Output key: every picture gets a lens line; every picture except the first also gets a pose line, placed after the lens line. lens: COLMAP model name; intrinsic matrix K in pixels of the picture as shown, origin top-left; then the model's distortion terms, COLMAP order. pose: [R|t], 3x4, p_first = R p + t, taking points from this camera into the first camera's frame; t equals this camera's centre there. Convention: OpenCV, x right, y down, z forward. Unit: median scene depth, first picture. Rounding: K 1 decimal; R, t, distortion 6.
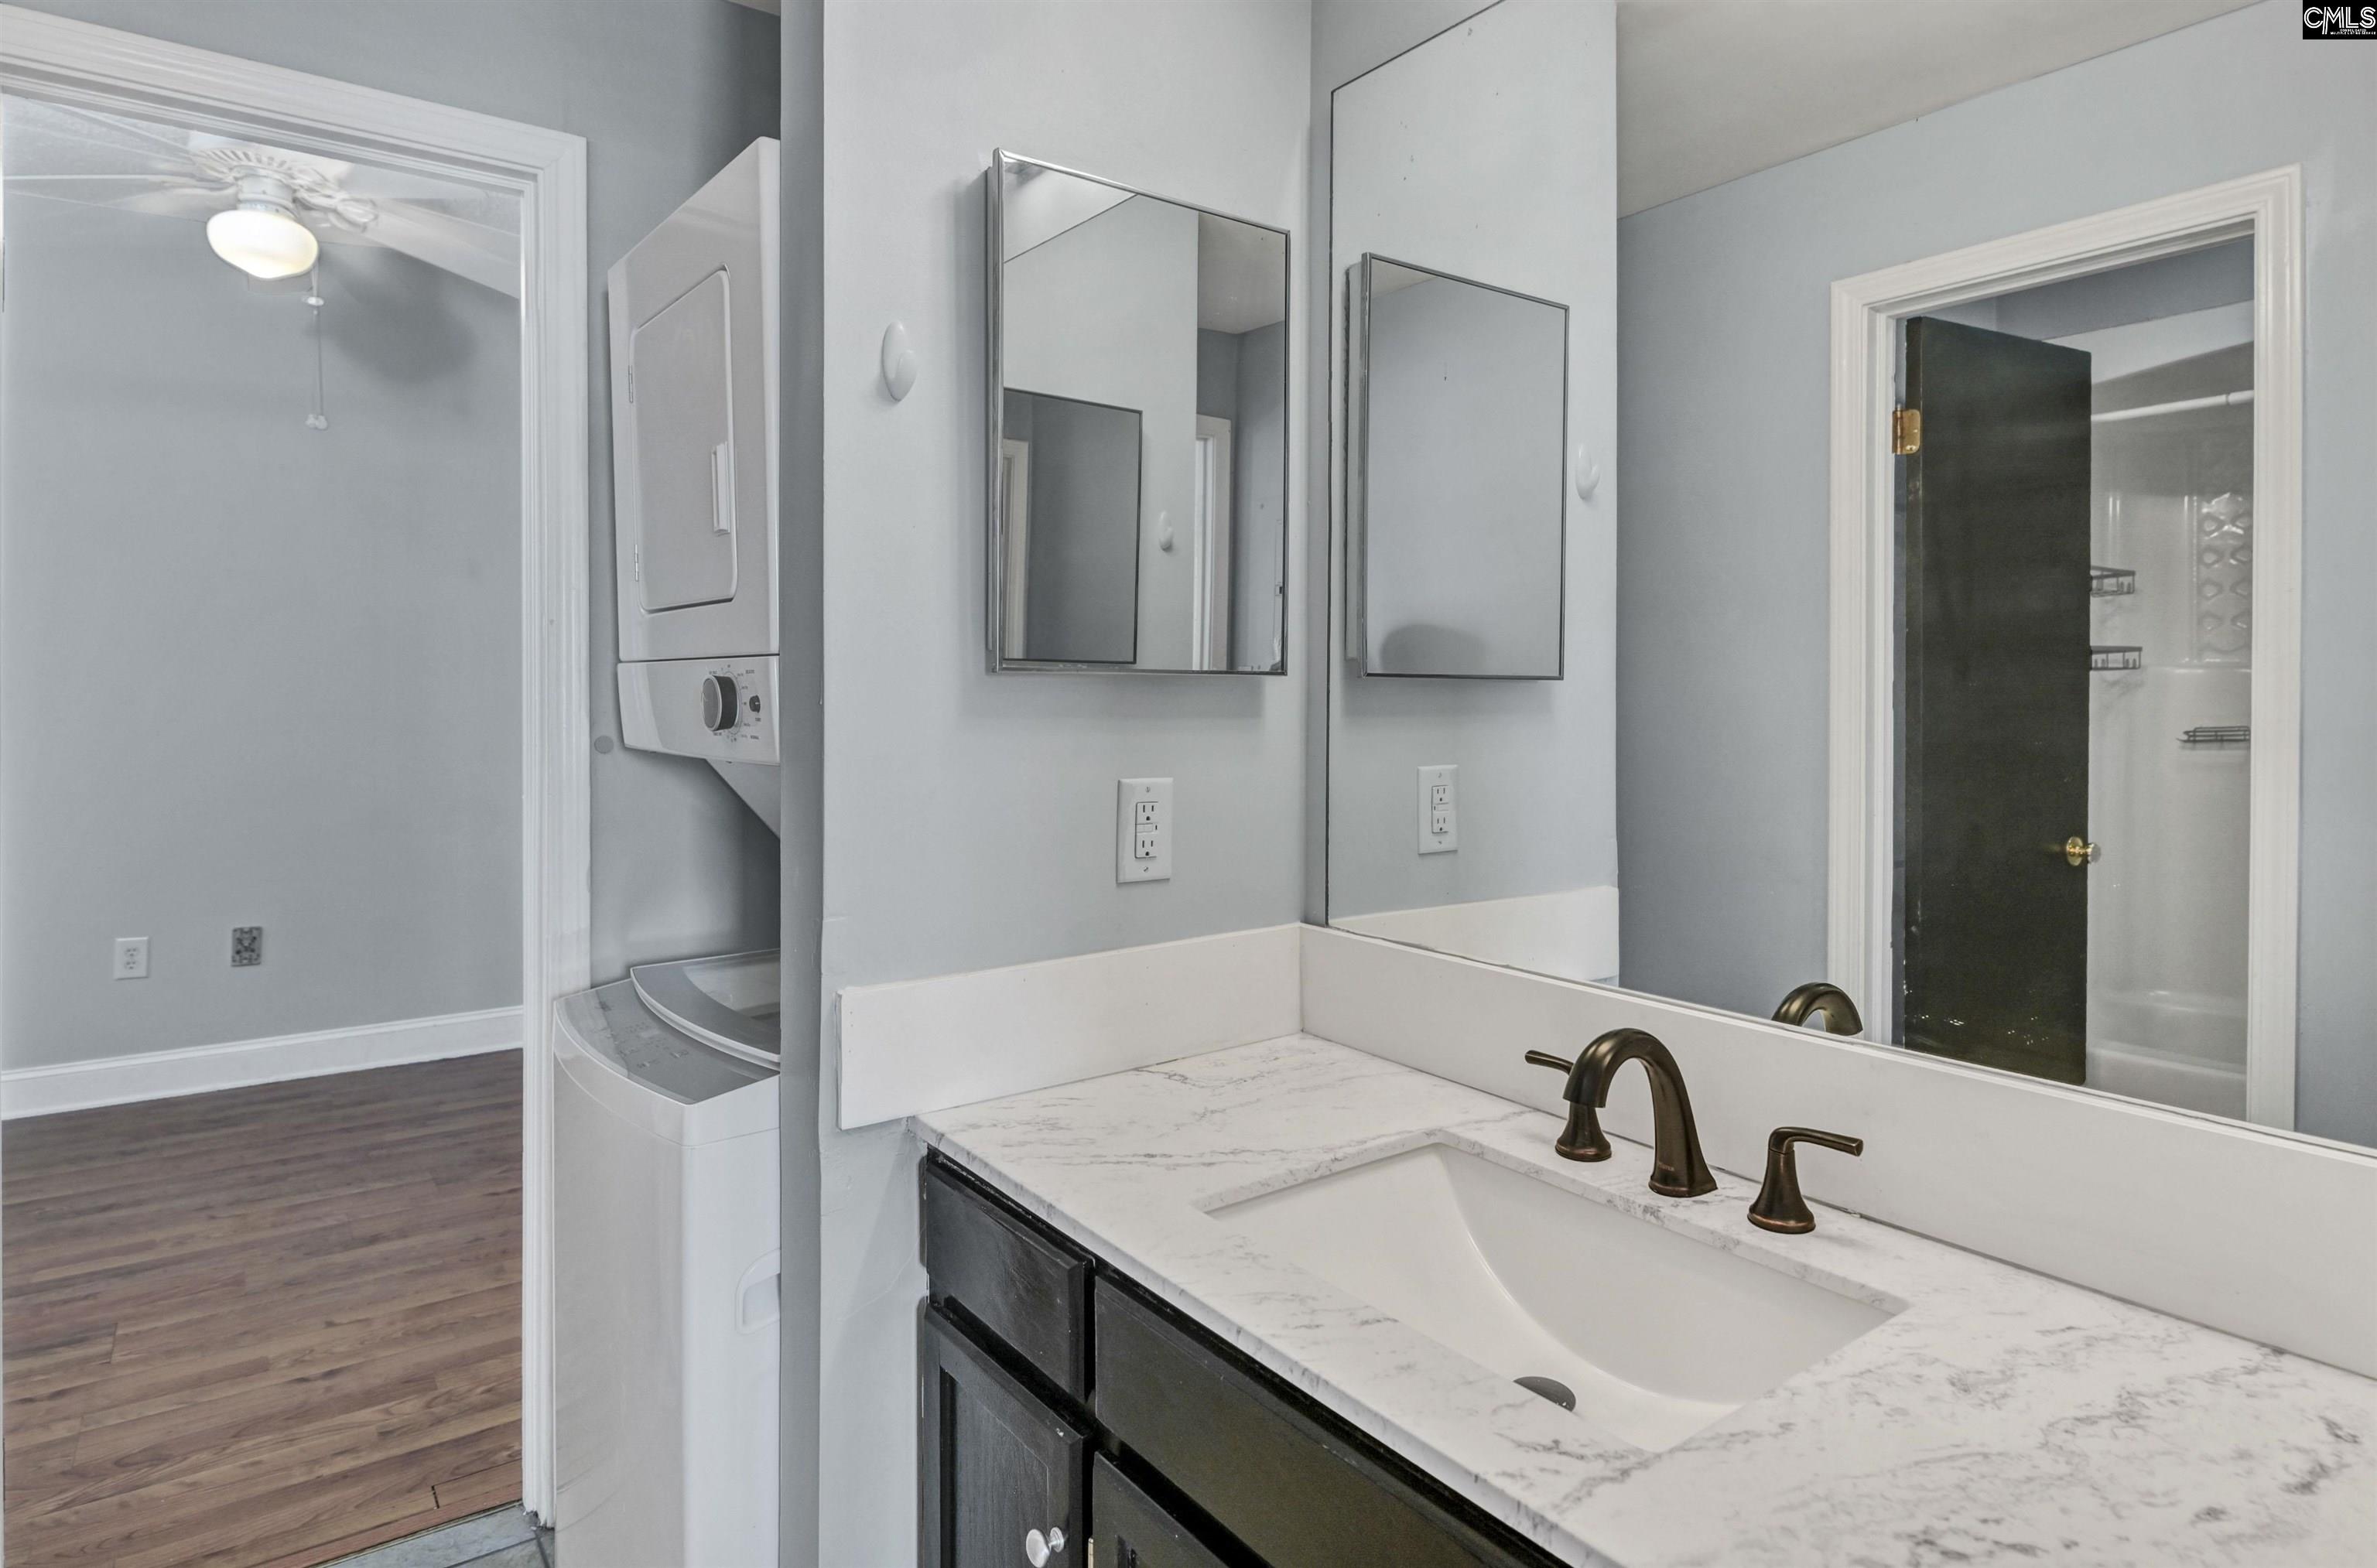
lens RADIAL K [[1325.3, 0, 1181.5], [0, 1325.3, 703.9], [0, 0, 1]] dist [0.022990, -0.015330]
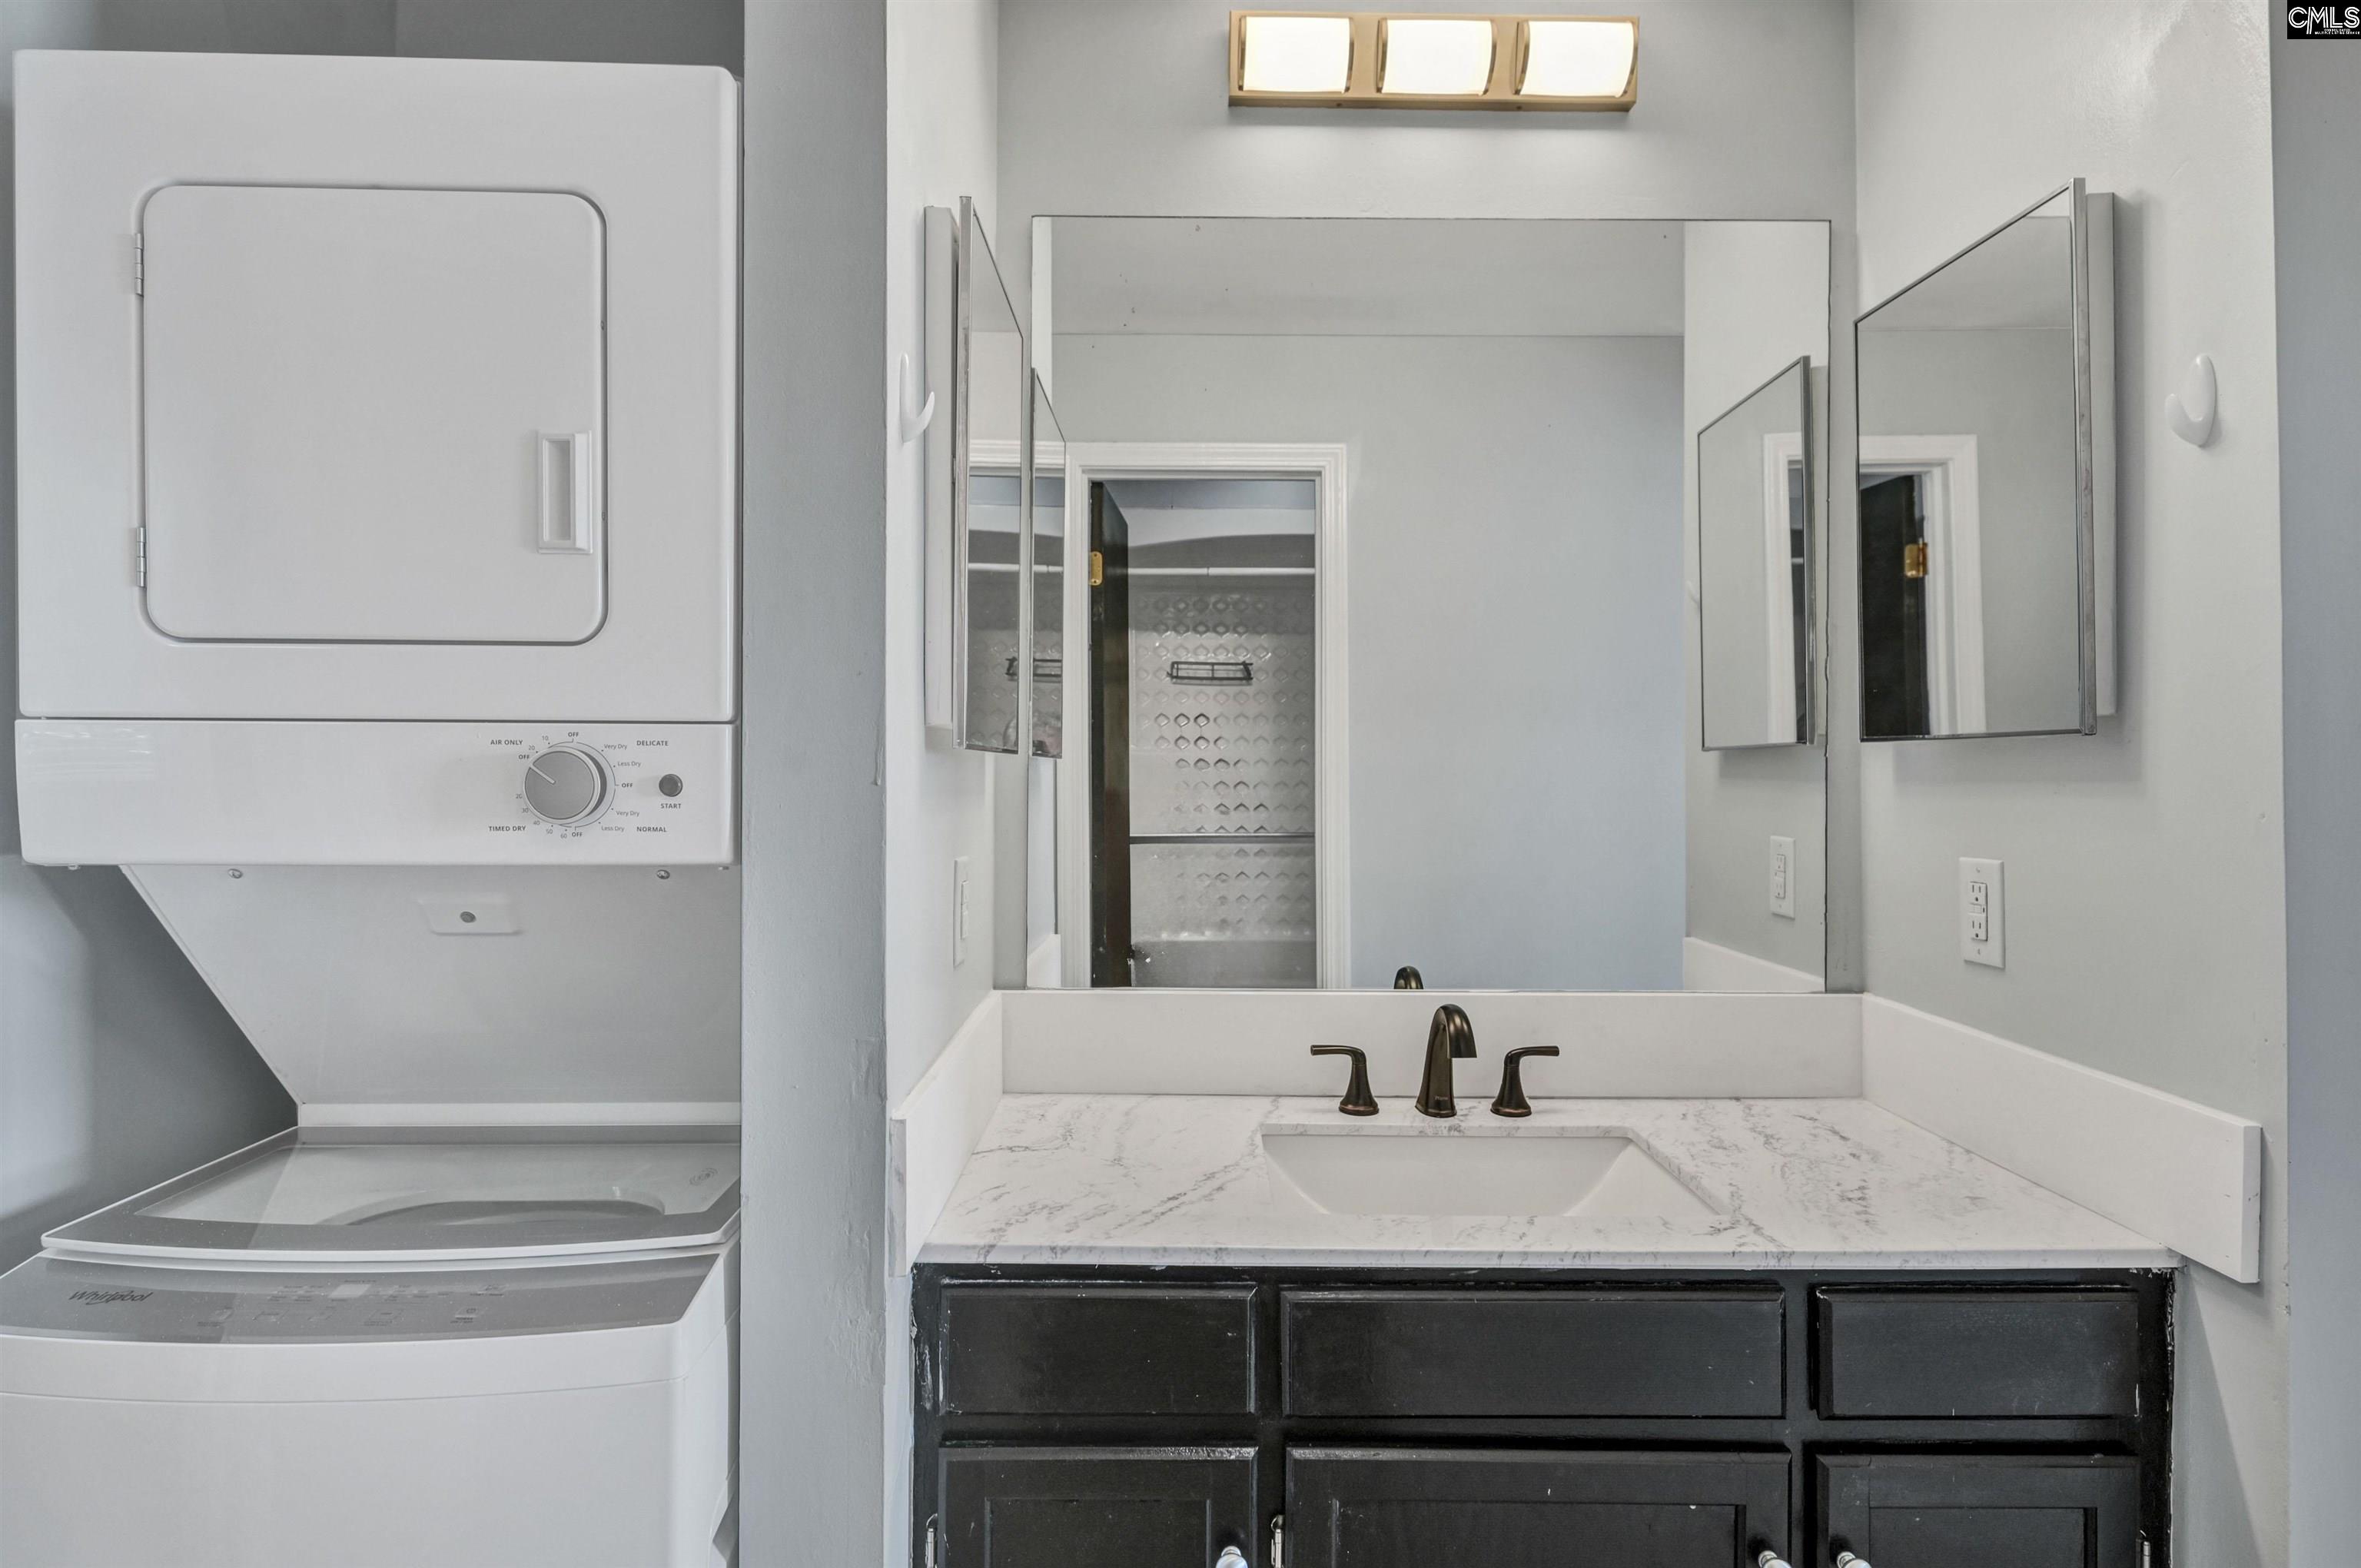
lens RADIAL K [[1304.8, 0, 1196.5], [0, 1304.8, 745.0], [0, 0, 1]] dist [0.024543, -0.018557]
pose [[0.592887, 0.005408, 0.805268, -1.032426], [0.008615, 0.999878, -0.013057, -0.028295], [-0.805240, 0.014679, 0.592768, 0.381019]]
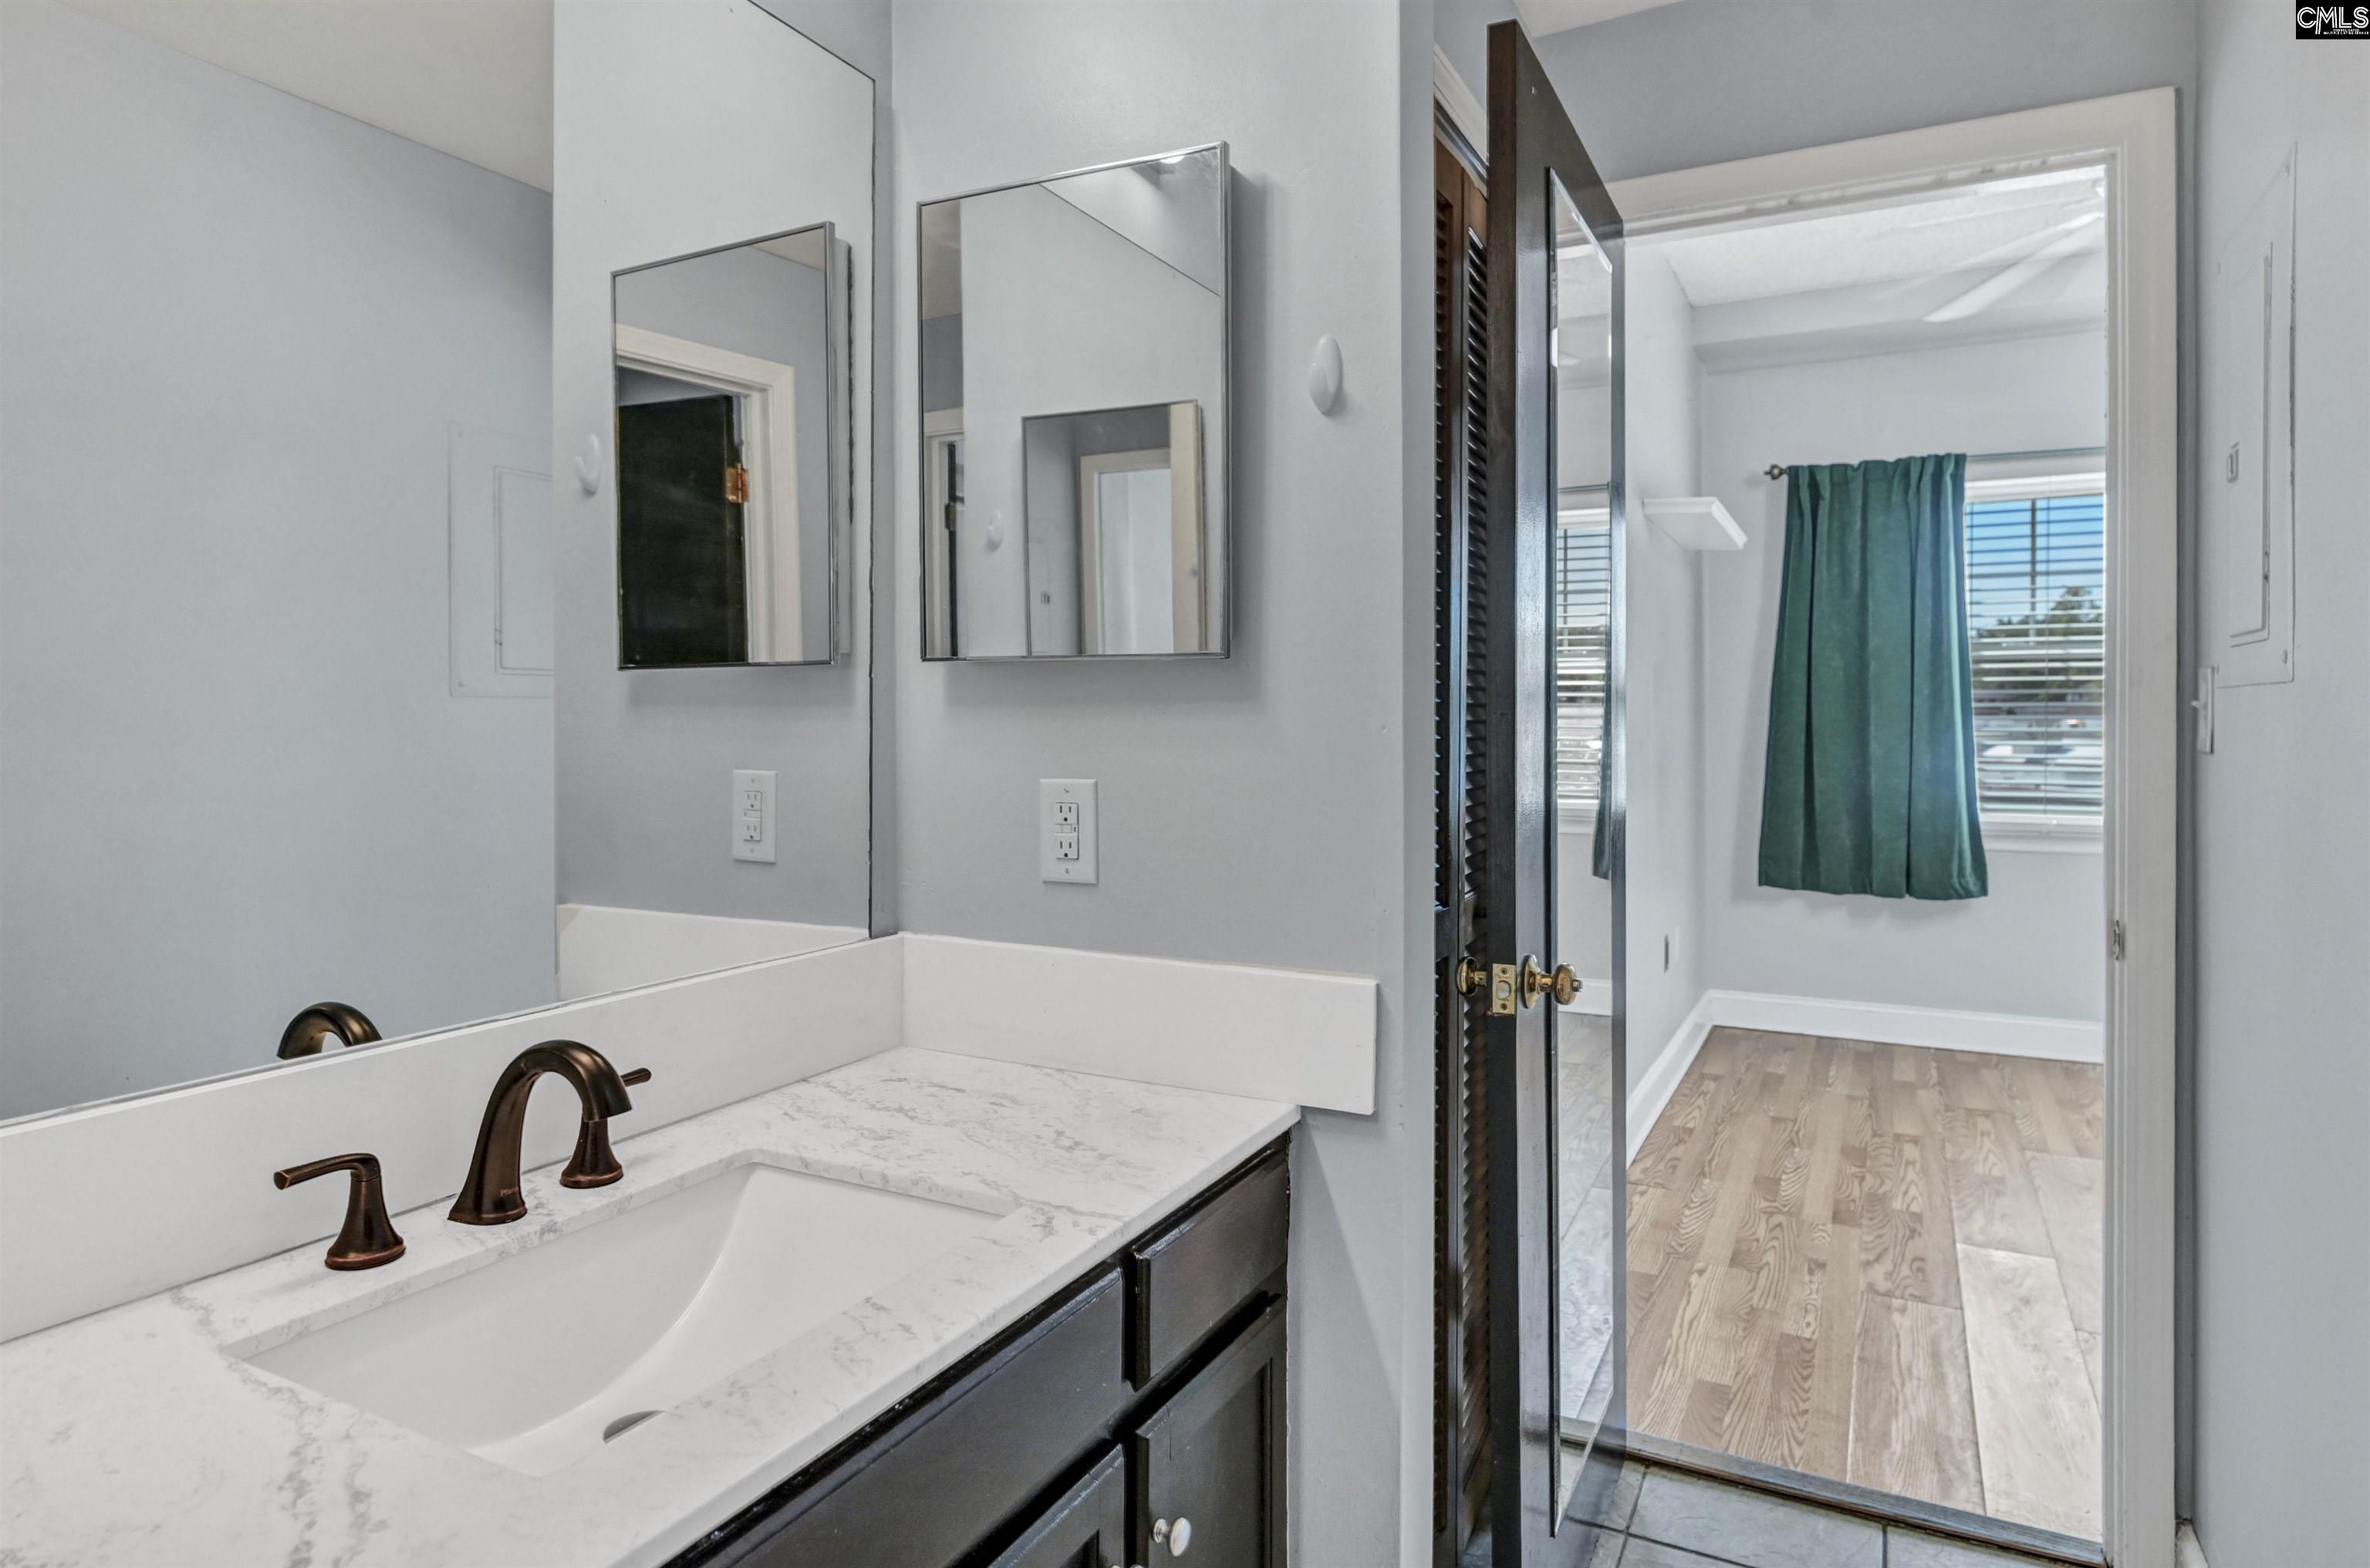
lens RADIAL K [[1321.4, 0, 1178.0], [0, 1321.4, 704.1], [0, 0, 1]] dist [0.022990, -0.015330]
pose [[-0.431947, -0.000634, 0.901899, -0.754184], [0.004111, 0.999988, 0.002672, -0.003197], [-0.901890, 0.004862, -0.431939, 1.050490]]
